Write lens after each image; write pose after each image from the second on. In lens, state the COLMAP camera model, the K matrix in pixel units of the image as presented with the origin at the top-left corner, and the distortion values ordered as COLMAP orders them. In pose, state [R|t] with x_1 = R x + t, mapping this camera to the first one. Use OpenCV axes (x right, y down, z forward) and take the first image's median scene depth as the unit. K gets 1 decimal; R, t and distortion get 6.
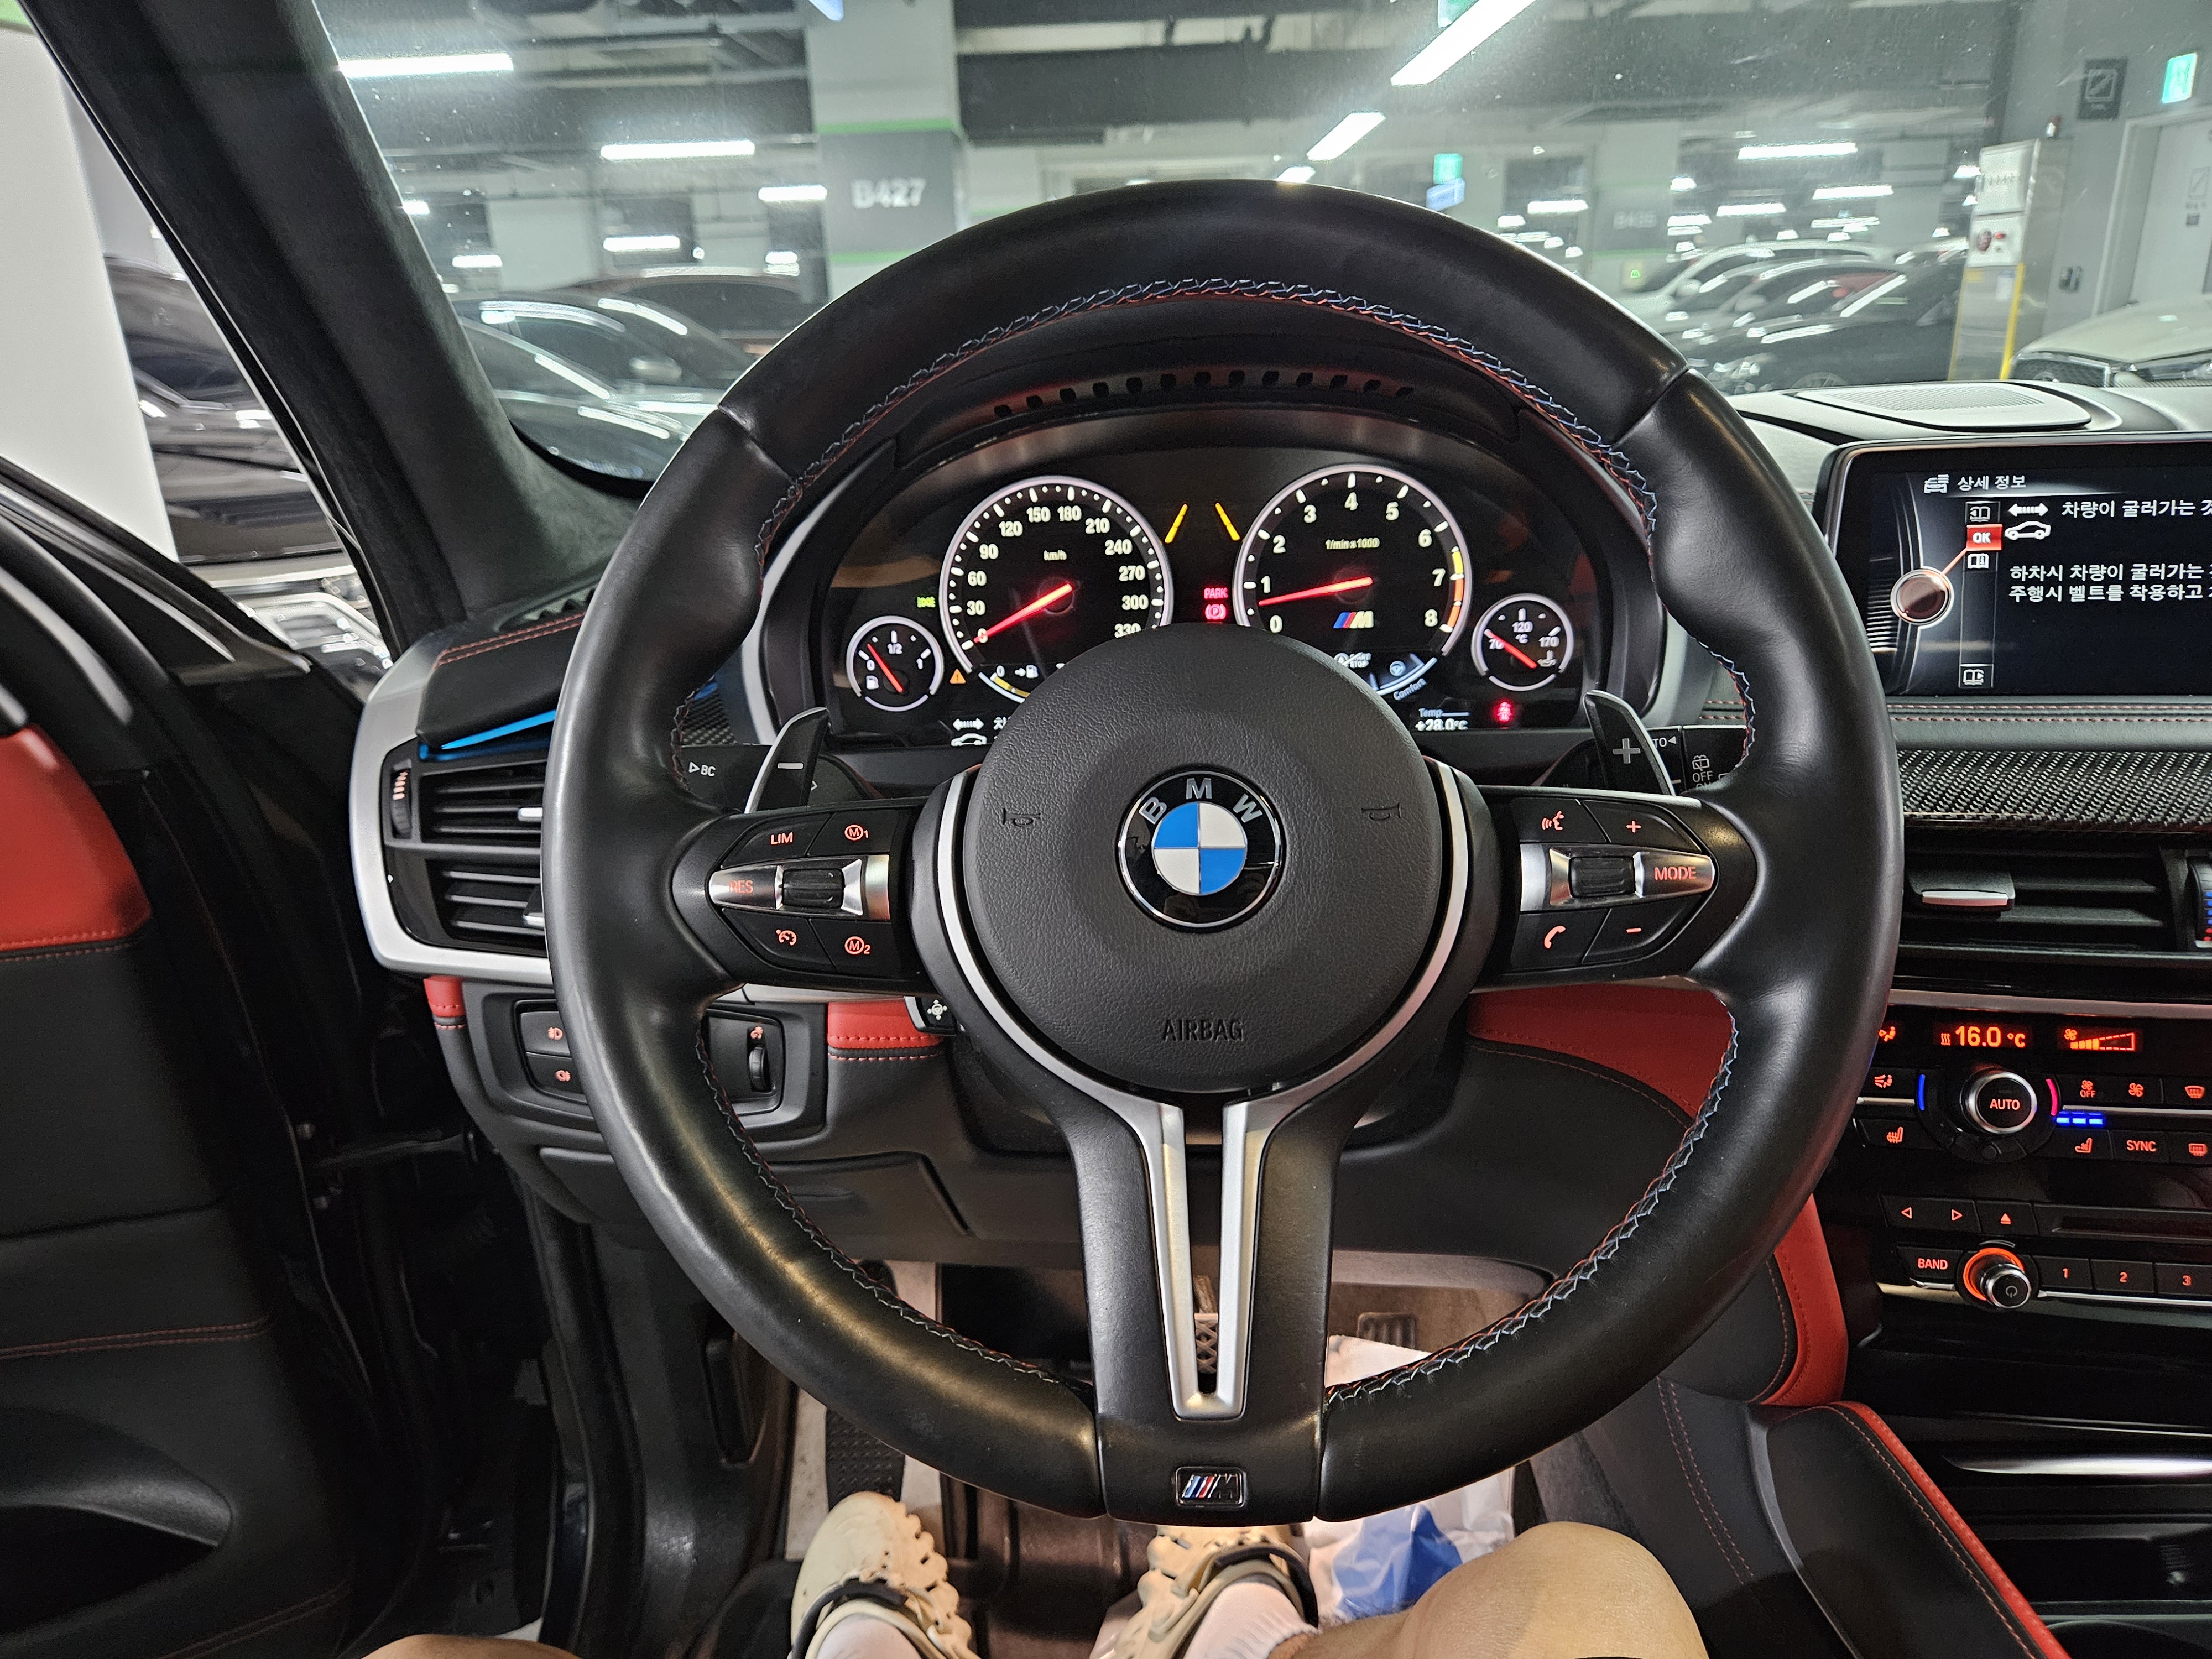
lens RADIAL K [[1486.4, 0, 1096.2], [0, 1486.4, 851.2], [0, 0, 1]] dist [0.050584, -0.043090]
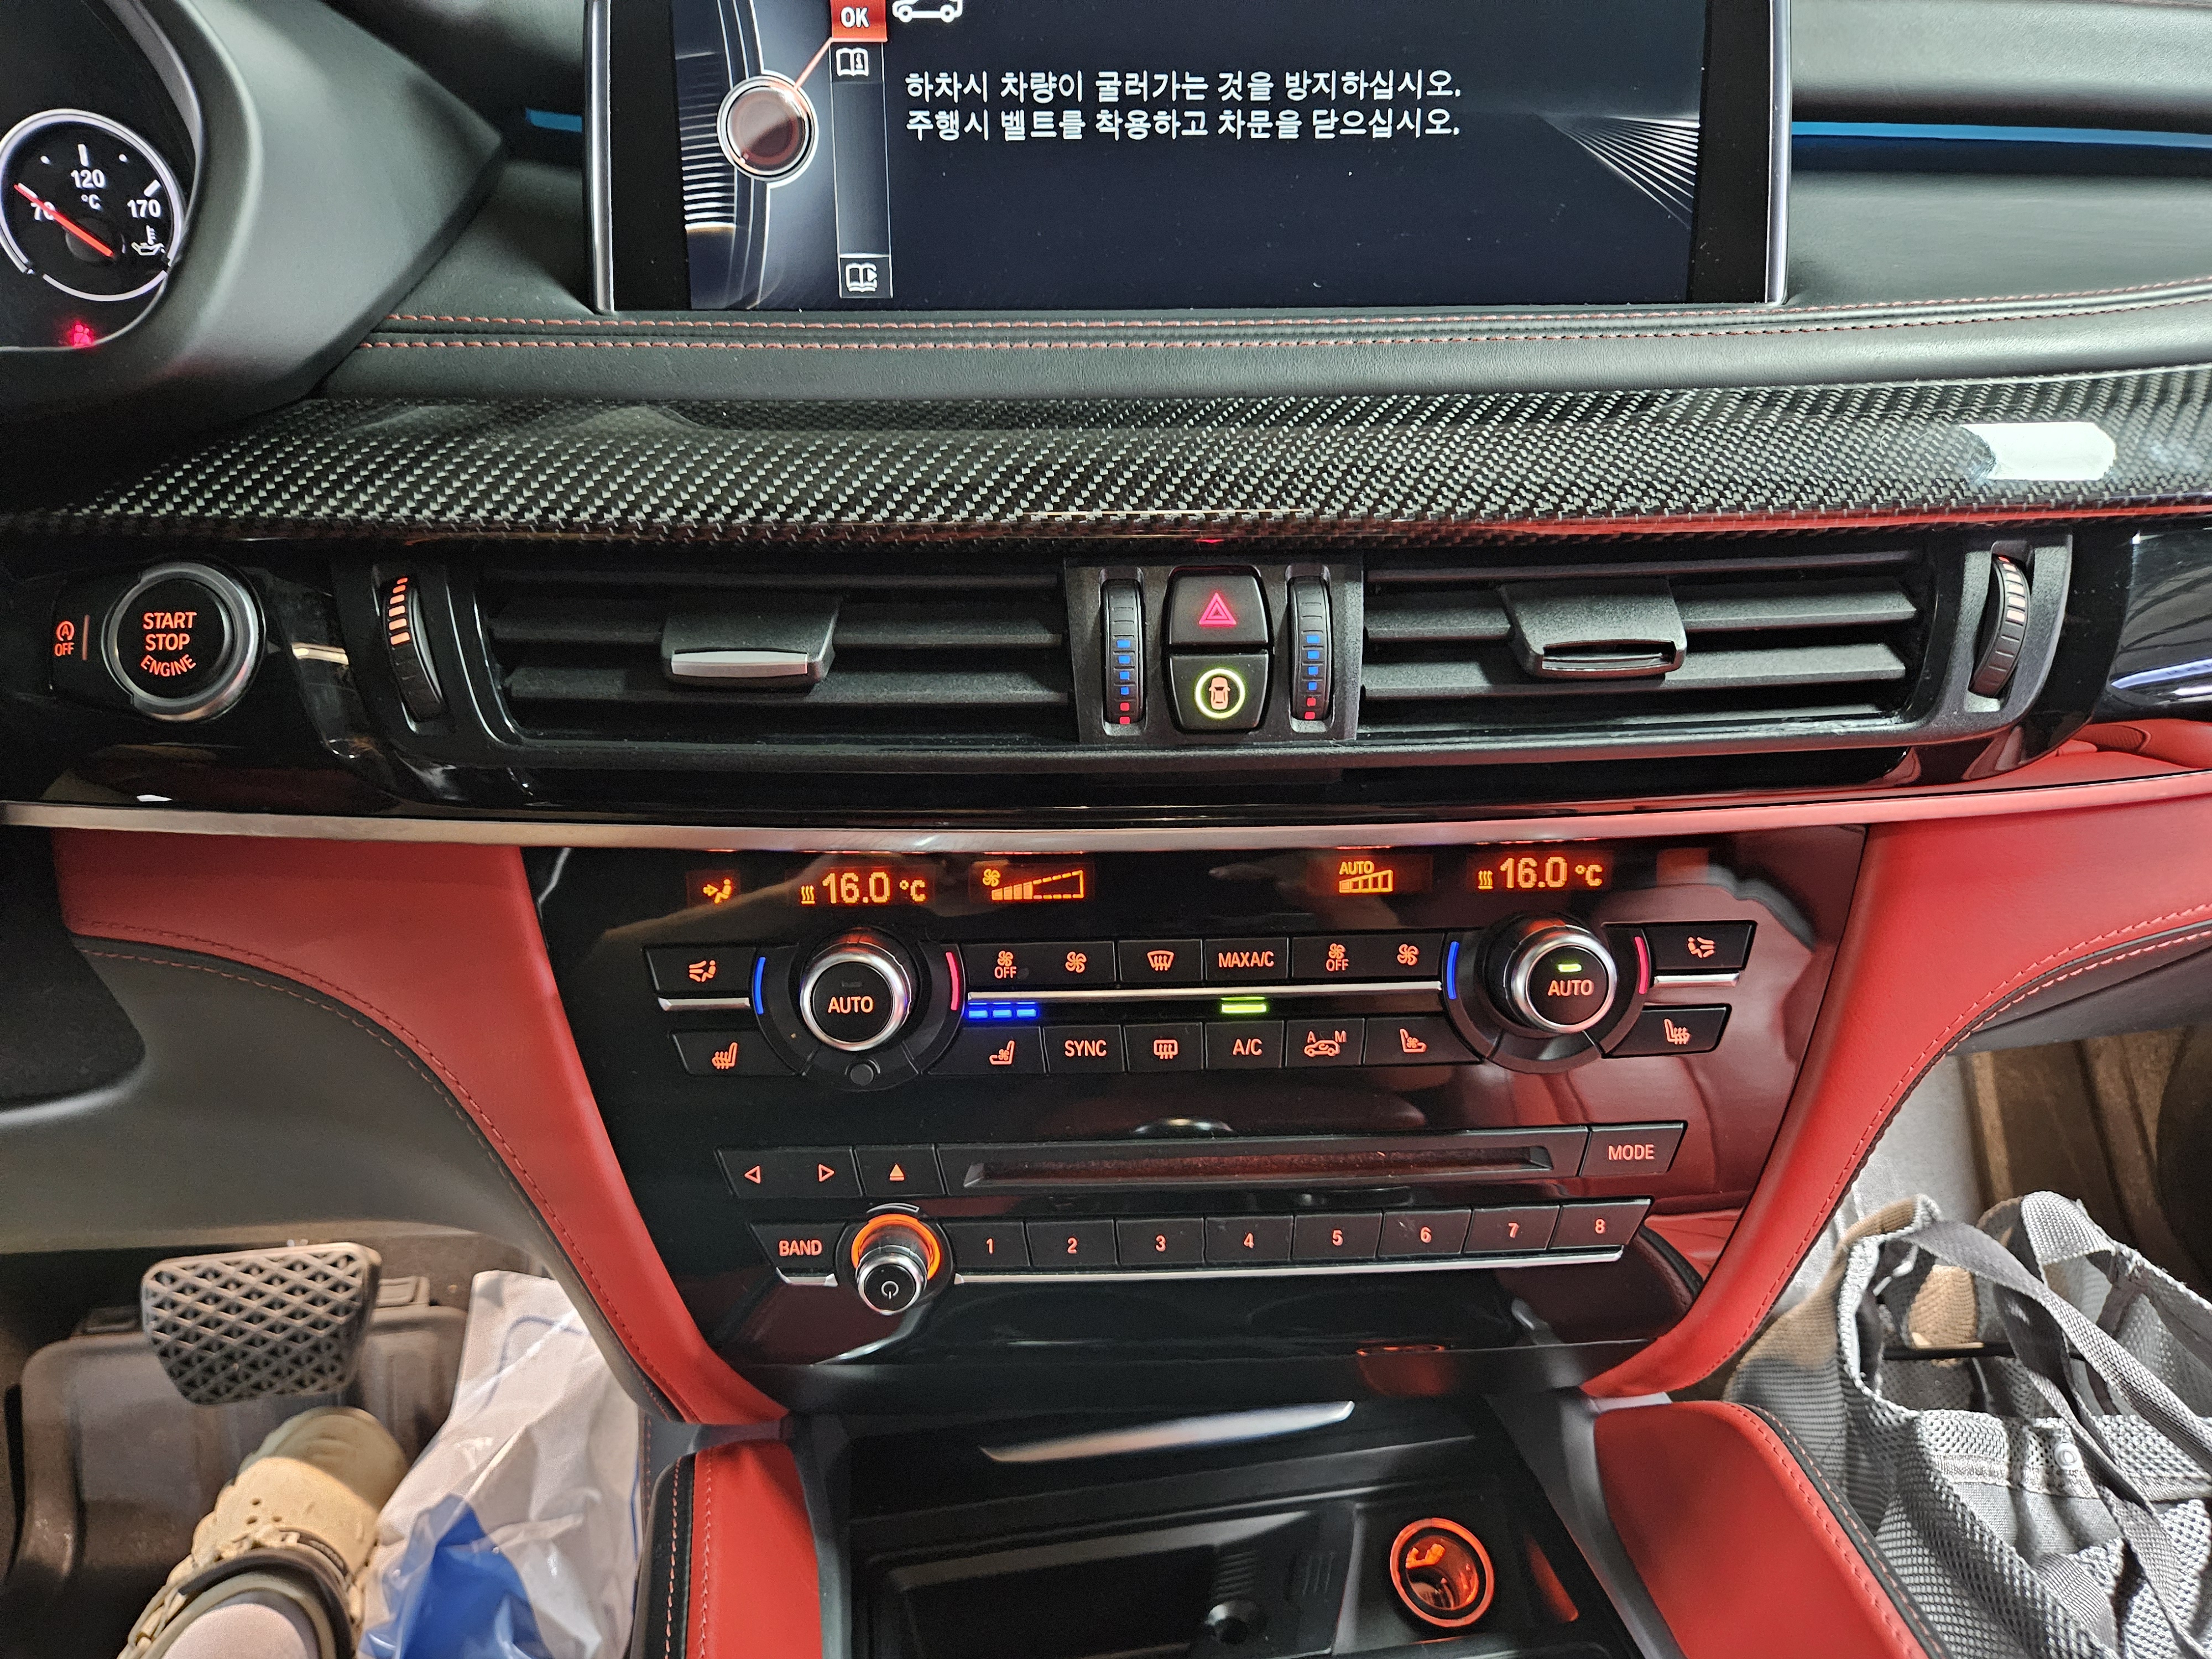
lens RADIAL K [[1486.4, 0, 1051.9], [0, 1486.4, 831.0], [0, 0, 1]] dist [0.050584, -0.043090]
pose [[0.982593, -0.057314, 0.176707, 0.515106], [0.029421, 0.987224, 0.156599, 0.007452], [-0.183424, -0.148674, 0.971726, 0.370143]]
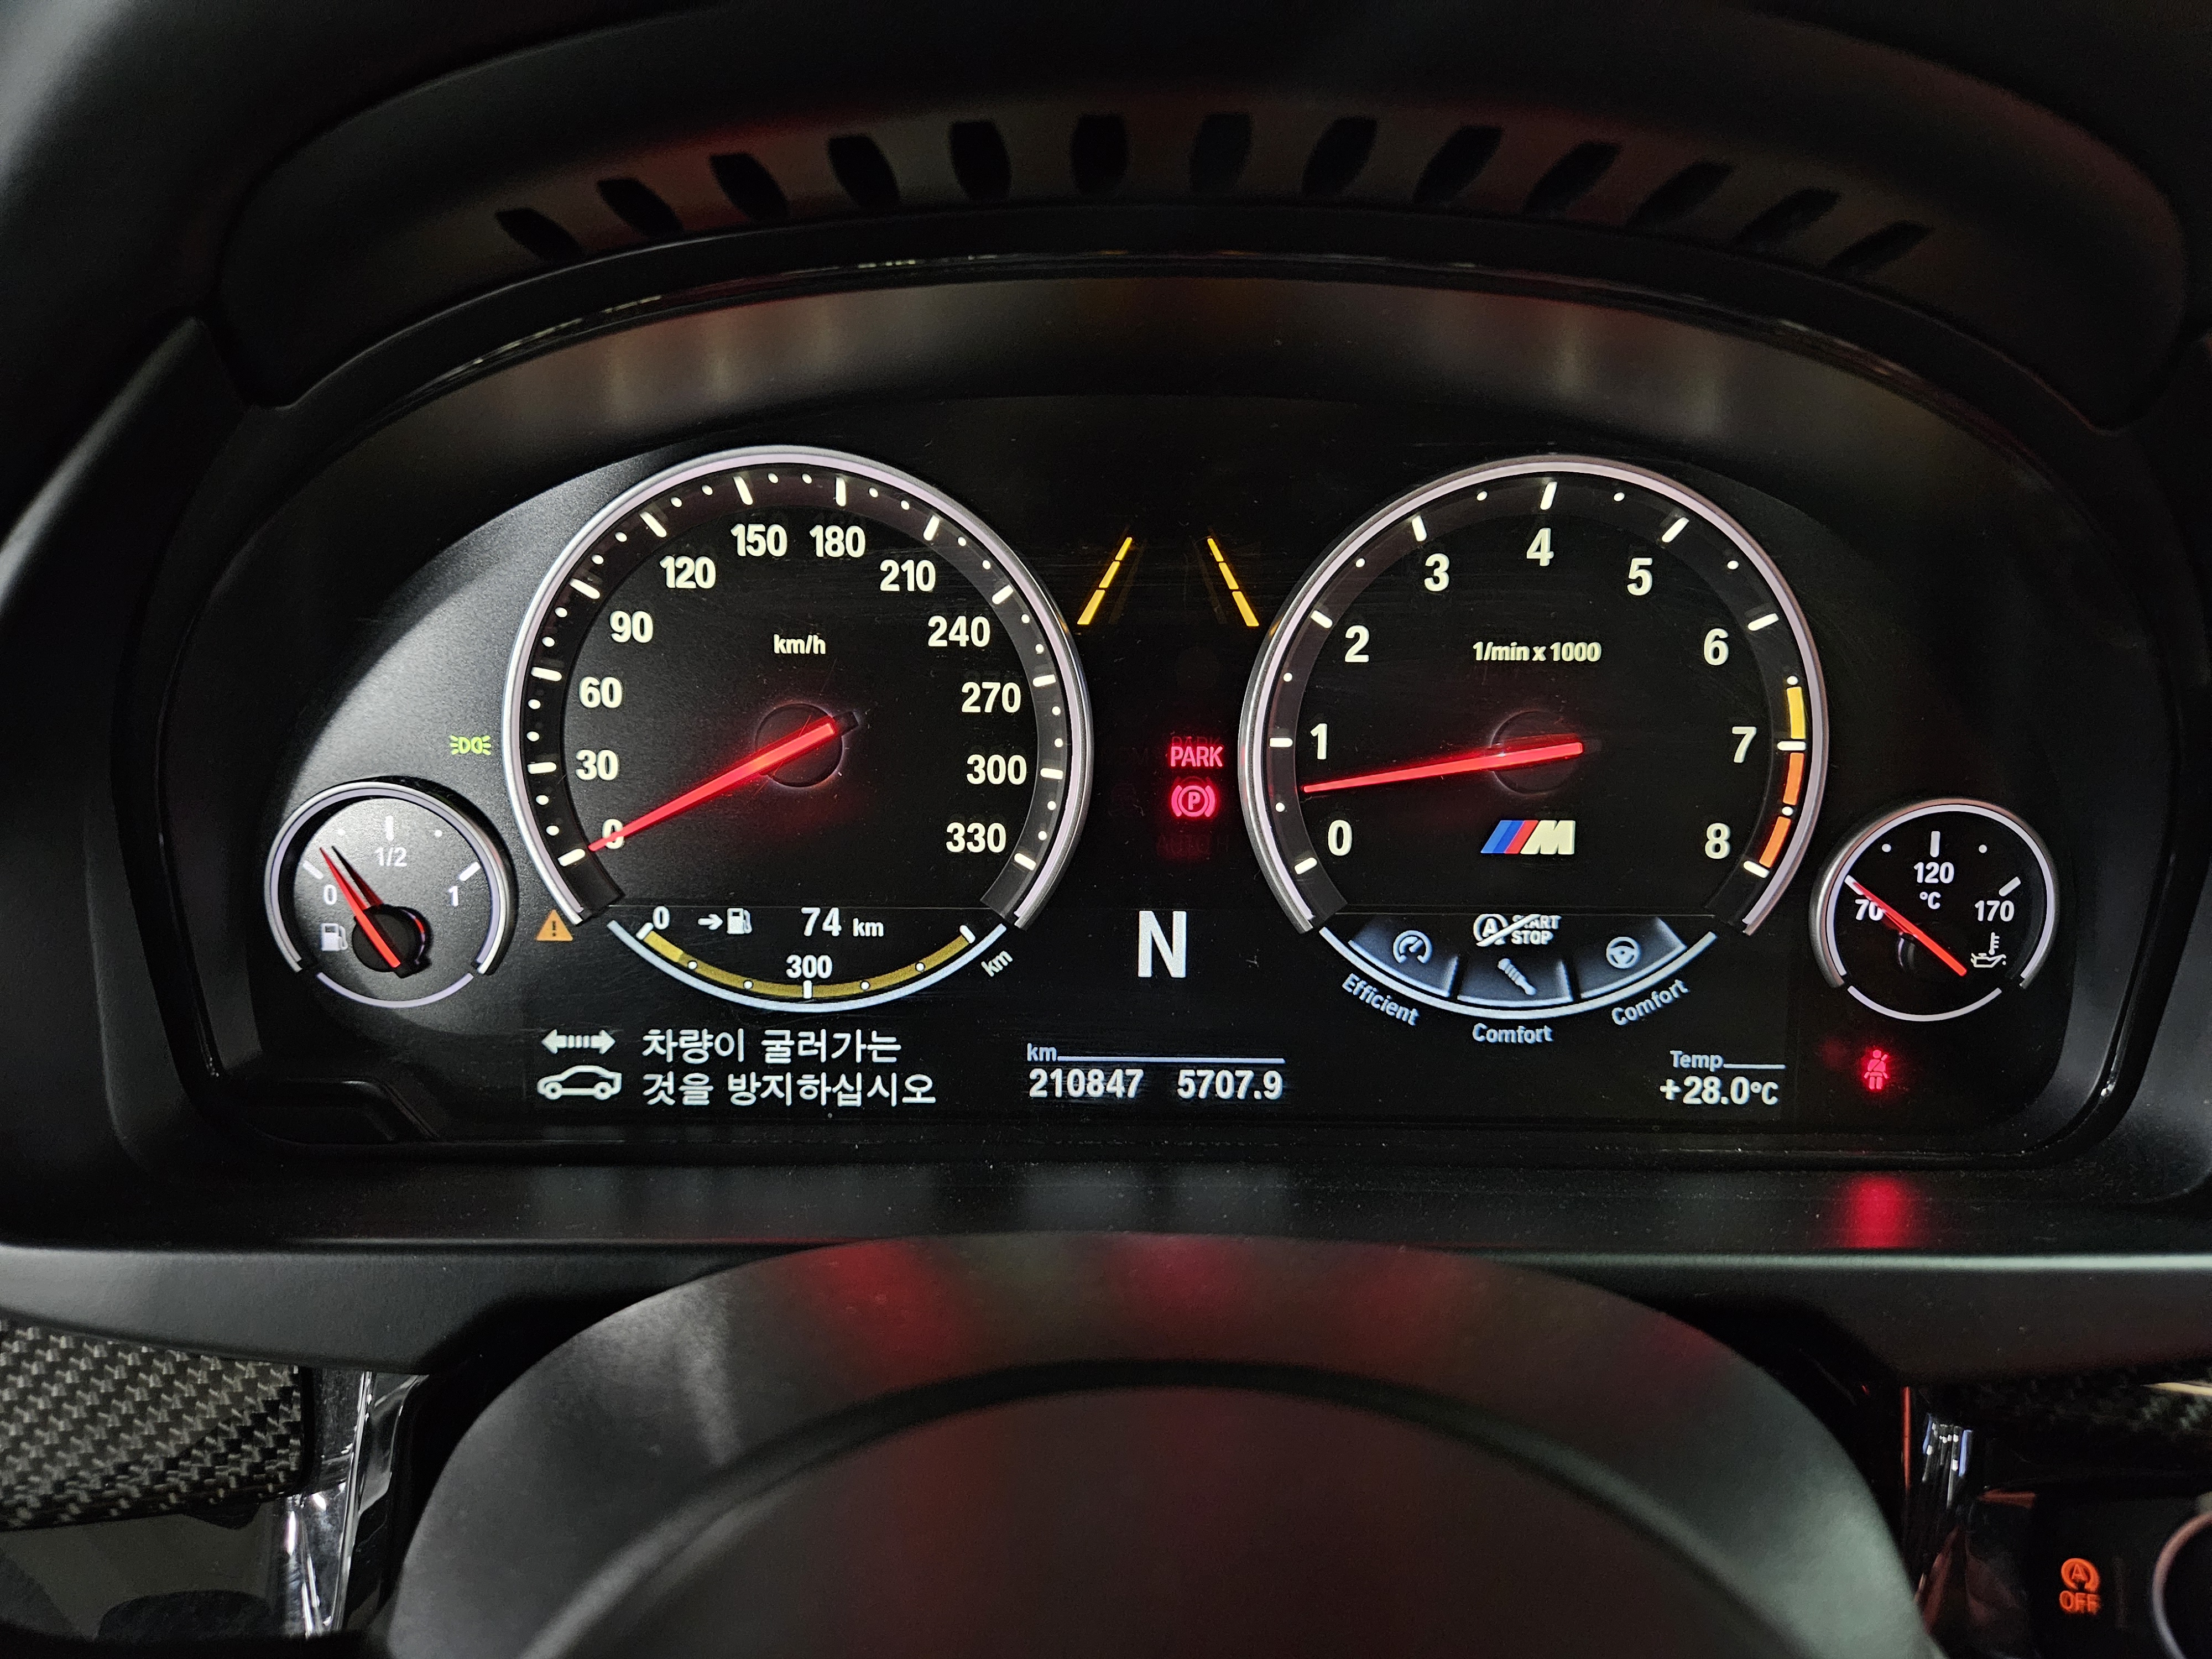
lens RADIAL K [[1486.4, 0, 1094.3], [0, 1486.4, 845.5], [0, 0, 1]] dist [0.050584, -0.043090]
pose [[0.997656, 0.035355, 0.058590, 0.029790], [-0.037562, 0.998609, 0.036997, -0.163260], [-0.057200, -0.039111, 0.997596, 0.597659]]
